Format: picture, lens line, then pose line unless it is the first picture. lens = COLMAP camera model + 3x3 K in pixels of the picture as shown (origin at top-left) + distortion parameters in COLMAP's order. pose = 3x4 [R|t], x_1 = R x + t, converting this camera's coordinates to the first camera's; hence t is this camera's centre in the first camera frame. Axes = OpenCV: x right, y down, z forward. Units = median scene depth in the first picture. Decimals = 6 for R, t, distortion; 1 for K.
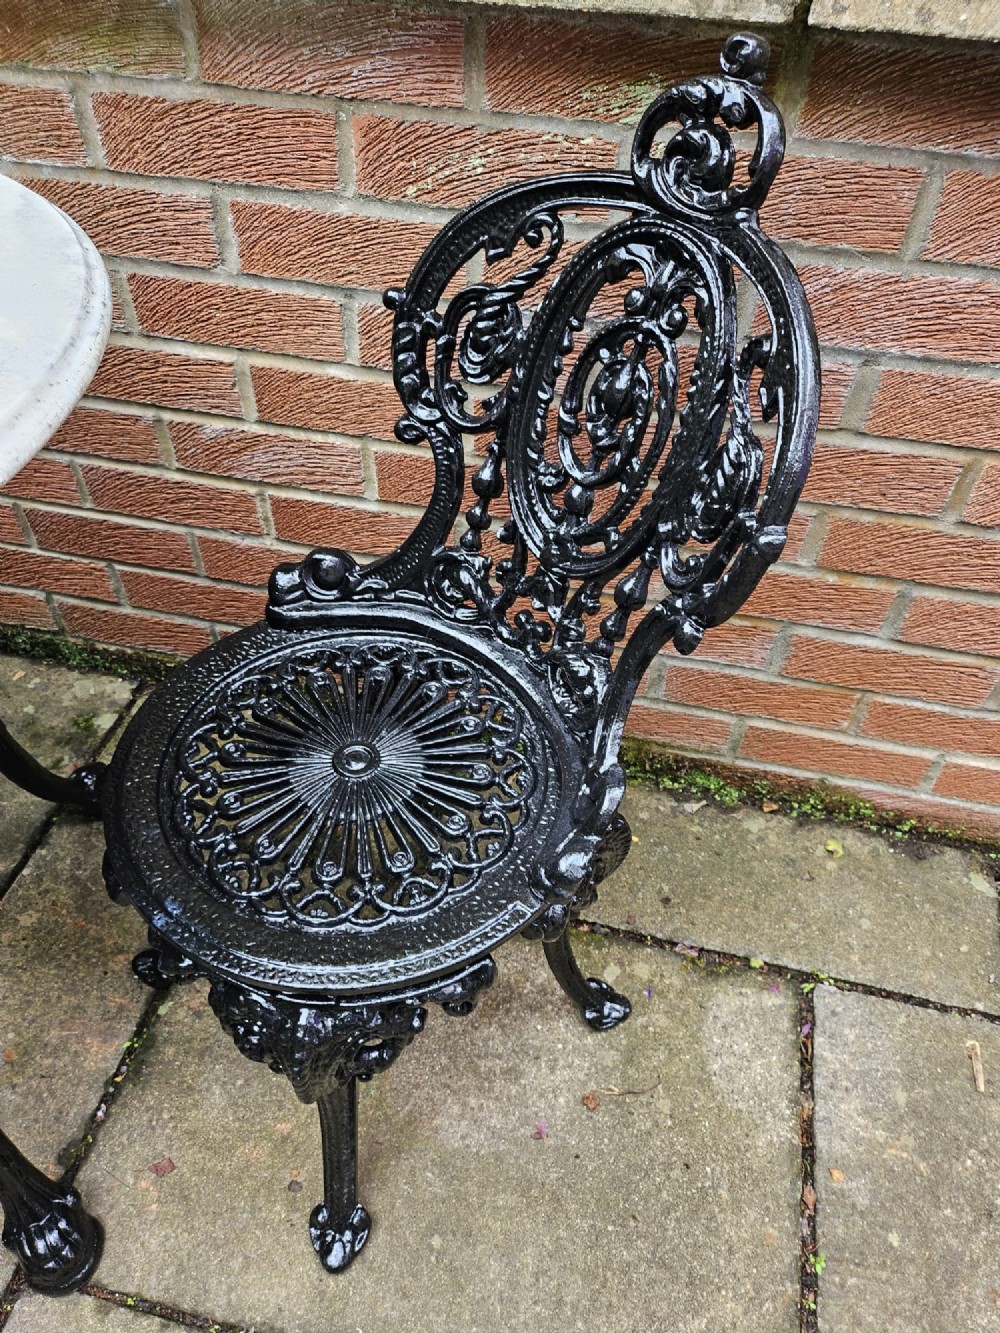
lens RADIAL K [[946.2, 0, 495.5], [0, 946.2, 675.1], [0, 0, 1]] dist [0.064820, -0.080906]
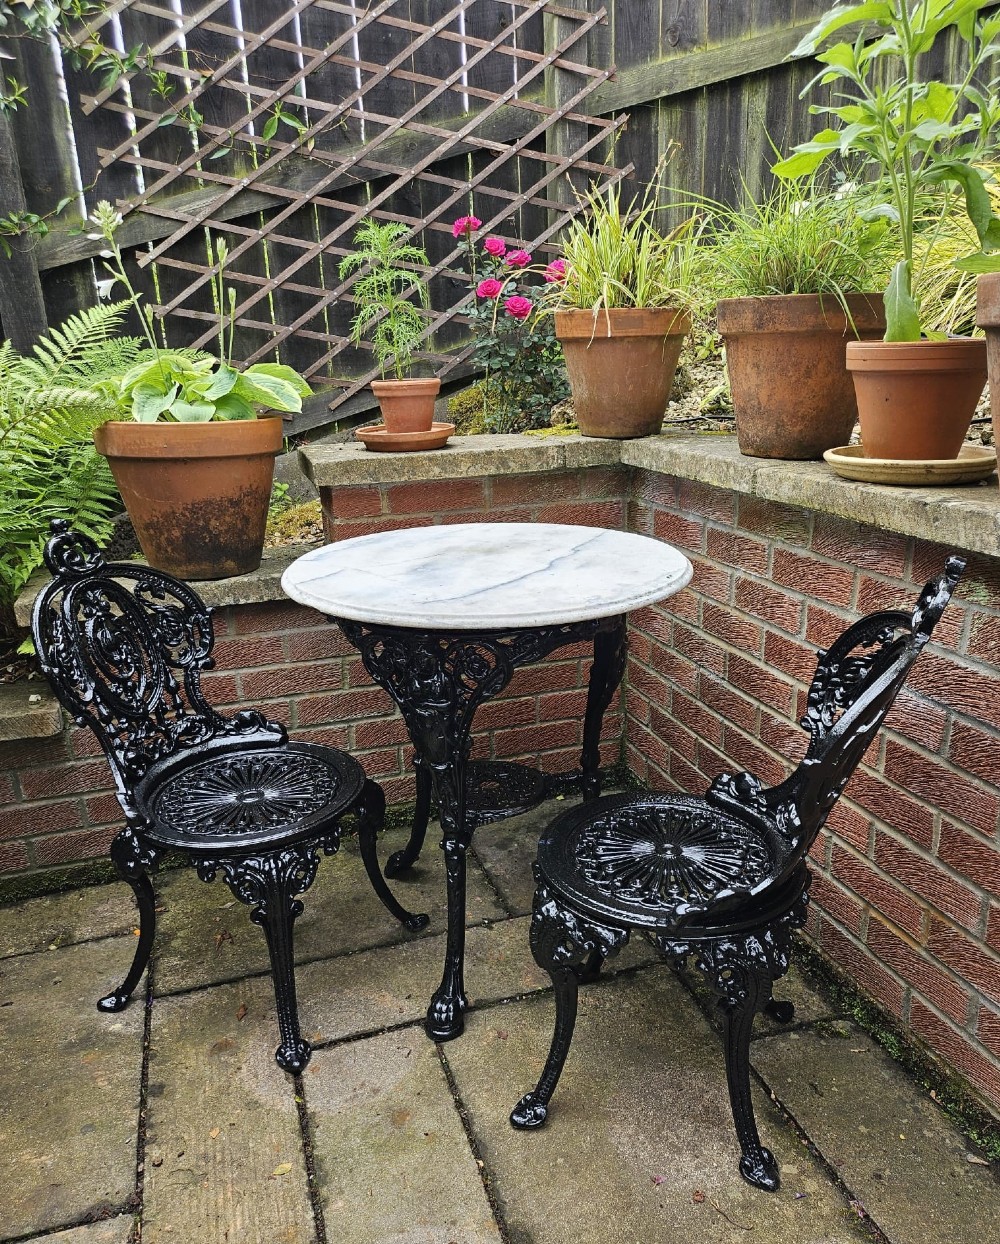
lens RADIAL K [[949.0, 0, 512.7], [0, 949.0, 680.2], [0, 0, 1]] dist [0.082164, -0.096770]
pose [[0.519337, 0.254737, -0.815719, 1.002940], [-0.583592, 0.803015, -0.120781, 0.201964], [0.624267, 0.538773, 0.565698, -0.366954]]
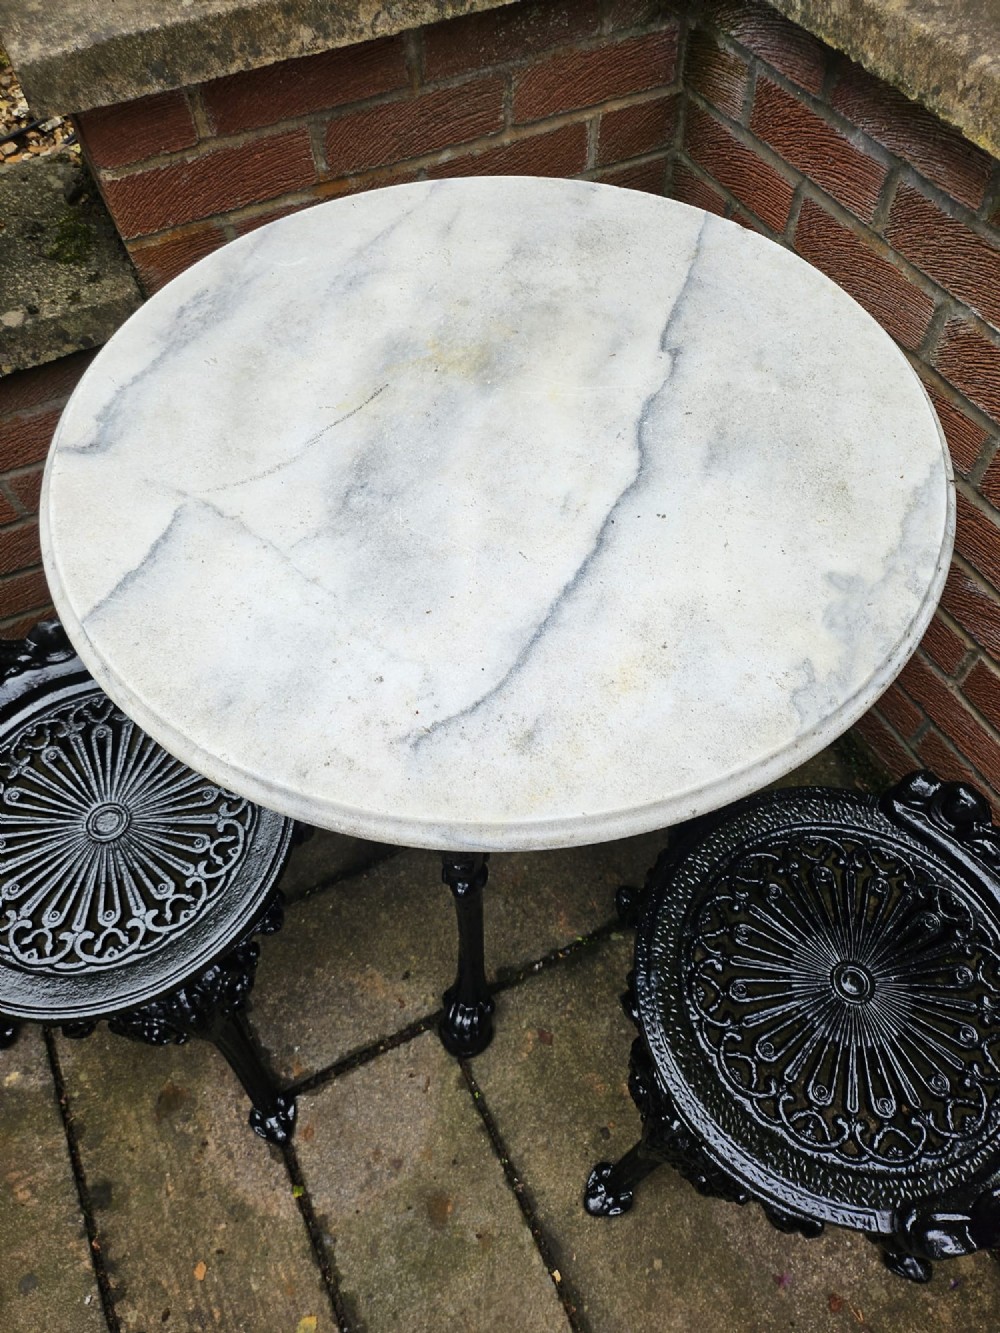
lens RADIAL K [[942.9, 0, 493.2], [0, 942.9, 670.1], [0, 0, 1]] dist [0.063182, -0.078173]
pose [[0.630231, 0.630021, -0.453743, -0.121908], [-0.527341, 0.776278, 0.345405, -0.320845], [0.569843, 0.021592, 0.821470, -0.147973]]
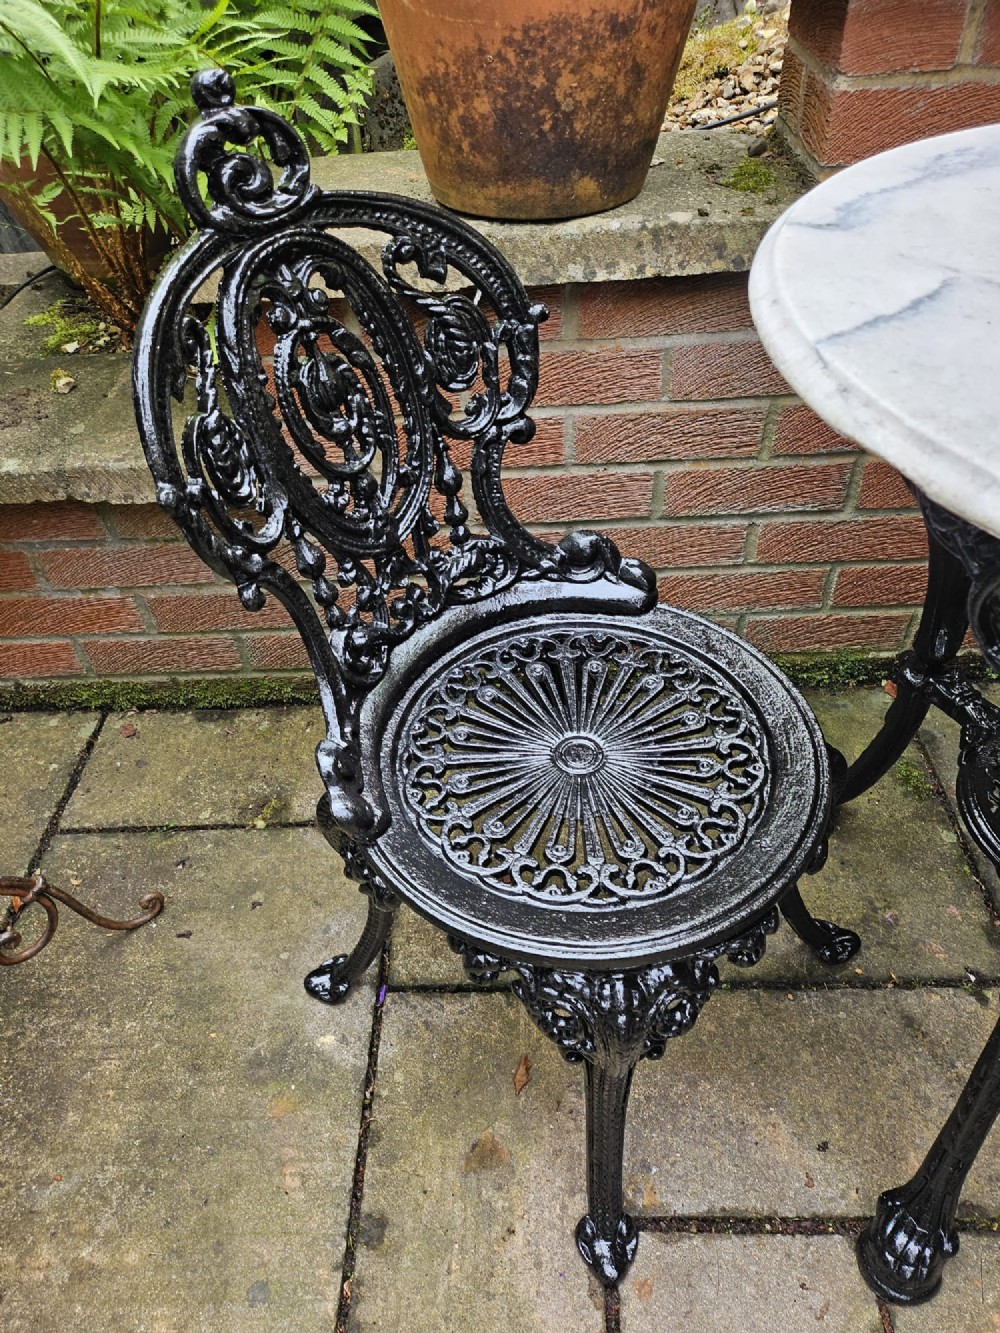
lens RADIAL K [[938.8, 0, 481.6], [0, 938.8, 675.9], [0, 0, 1]] dist [0.075863, -0.086583]
pose [[0.202032, 0.638920, -0.742269, -0.198593], [-0.654131, 0.652094, 0.383257, 0.122405], [0.728900, 0.408111, 0.549682, -0.081622]]
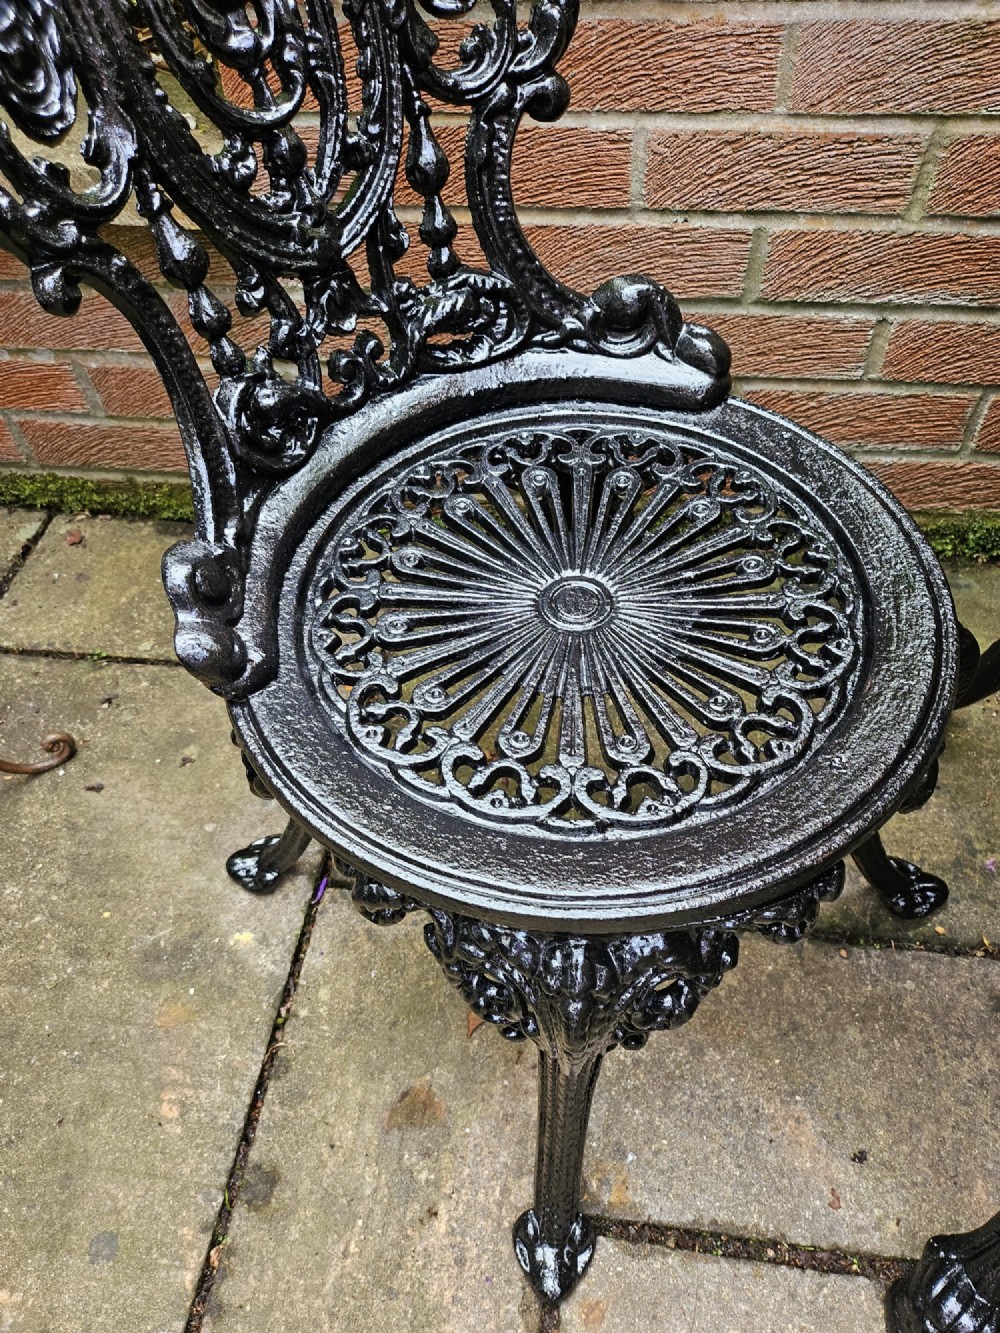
lens RADIAL K [[947.1, 0, 498.0], [0, 947.1, 670.4], [0, 0, 1]] dist [0.067106, -0.086059]
pose [[0.090744, 0.746606, -0.659048, -0.377058], [-0.680670, 0.529570, 0.506205, 0.207768], [0.726948, 0.402660, 0.556247, 0.163919]]
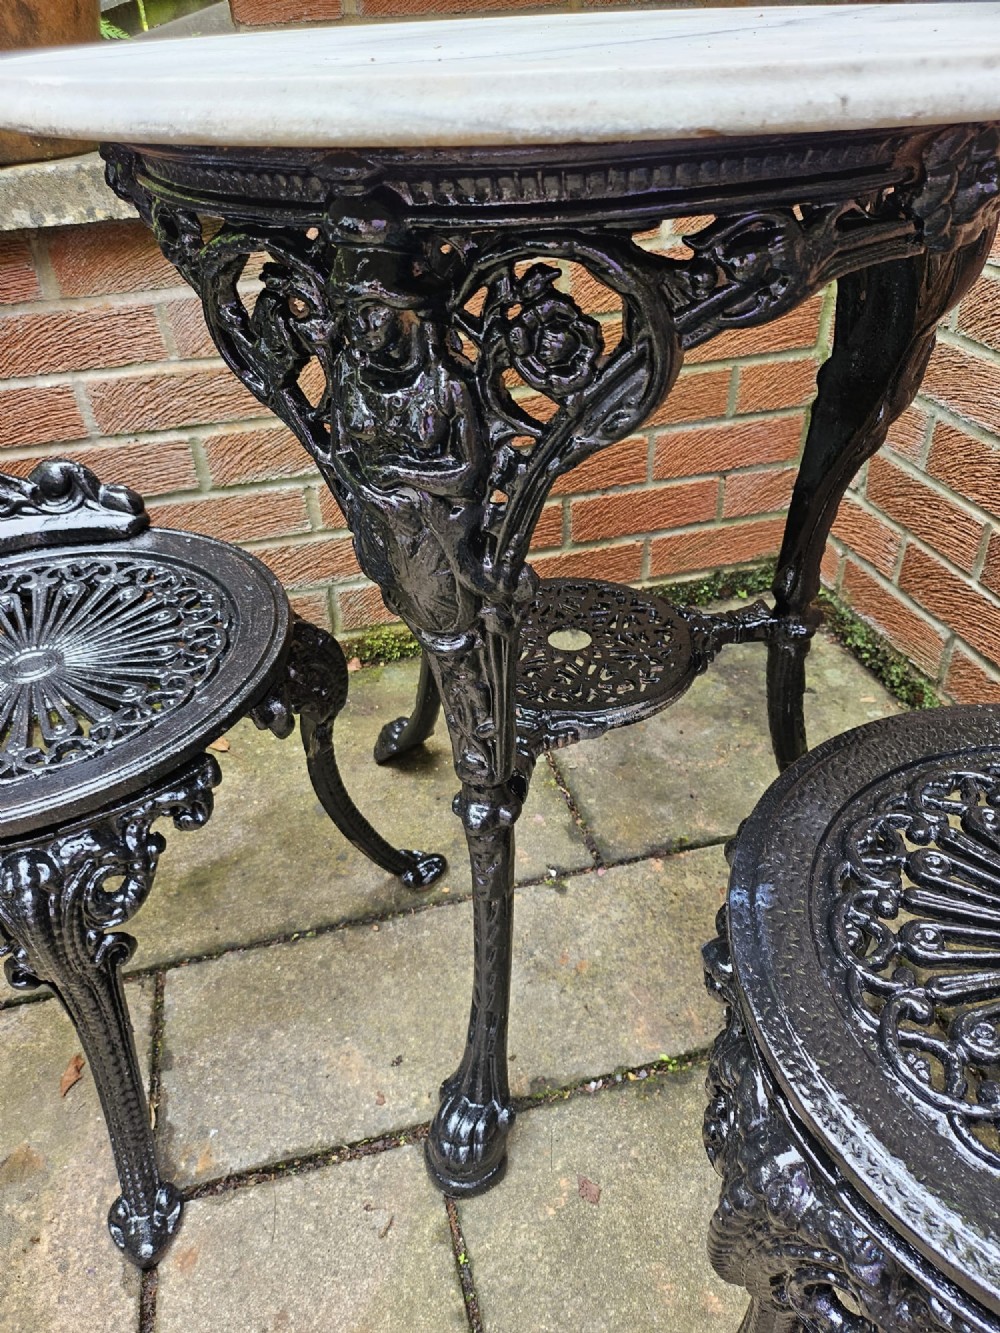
lens RADIAL K [[946.2, 0, 495.5], [0, 946.2, 675.1], [0, 0, 1]] dist [0.064820, -0.080906]
pose [[0.452457, 0.479796, -0.751717, 0.024898], [-0.597141, 0.789065, 0.144216, 0.099571], [0.662348, 0.383630, 0.643524, 0.262709]]
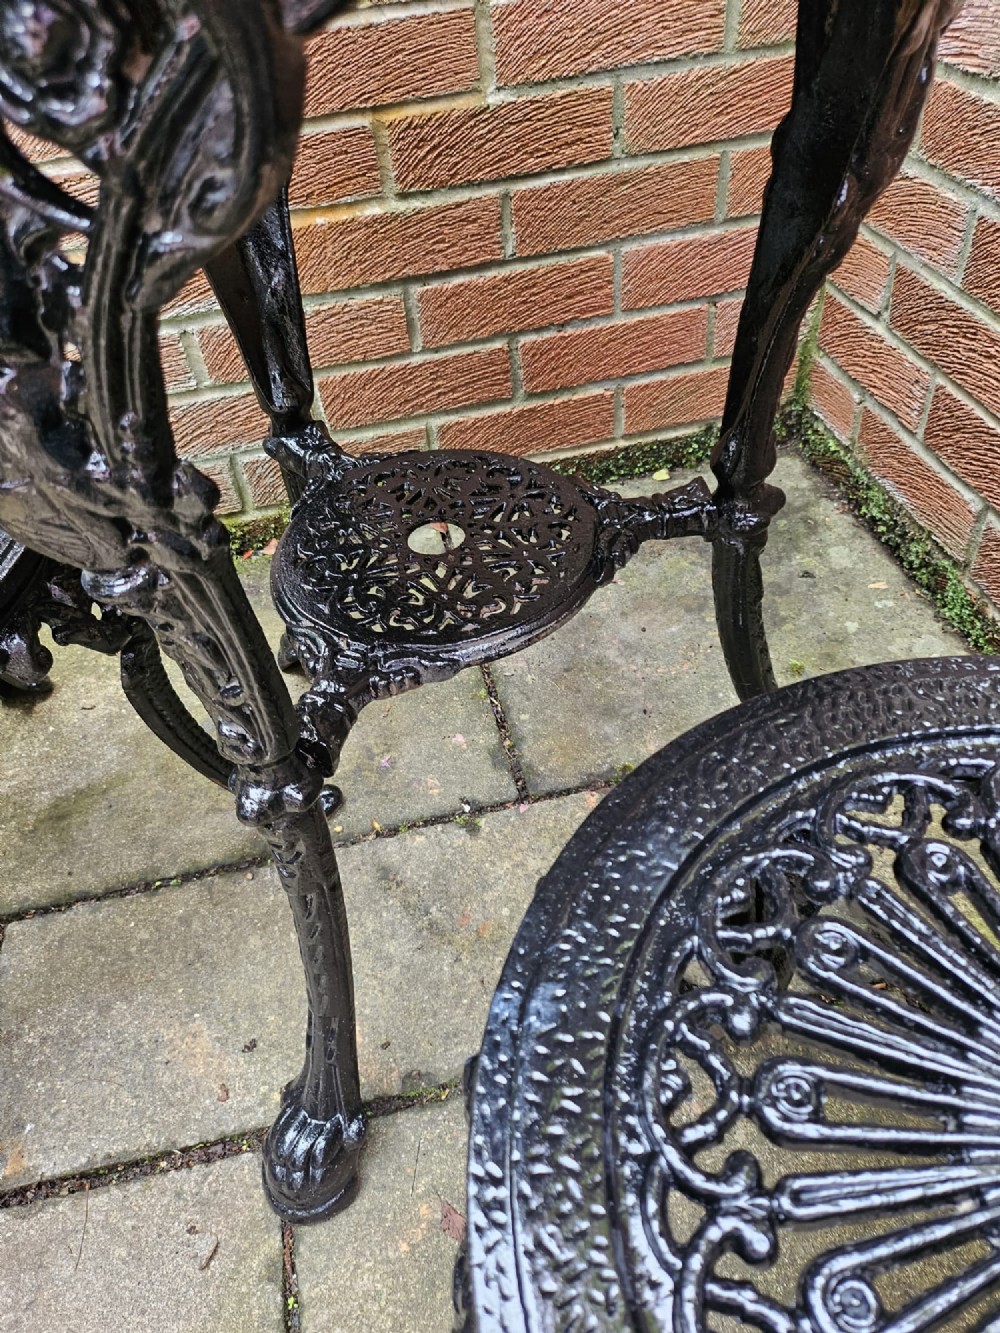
lens RADIAL K [[945.3, 0, 487.5], [0, 945.3, 671.3], [0, 0, 1]] dist [0.067889, -0.084147]
pose [[0.407612, 0.587961, -0.698681, -0.099417], [-0.573636, 0.760185, 0.305058, -0.000701], [0.710489, 0.276443, 0.647136, 0.504148]]
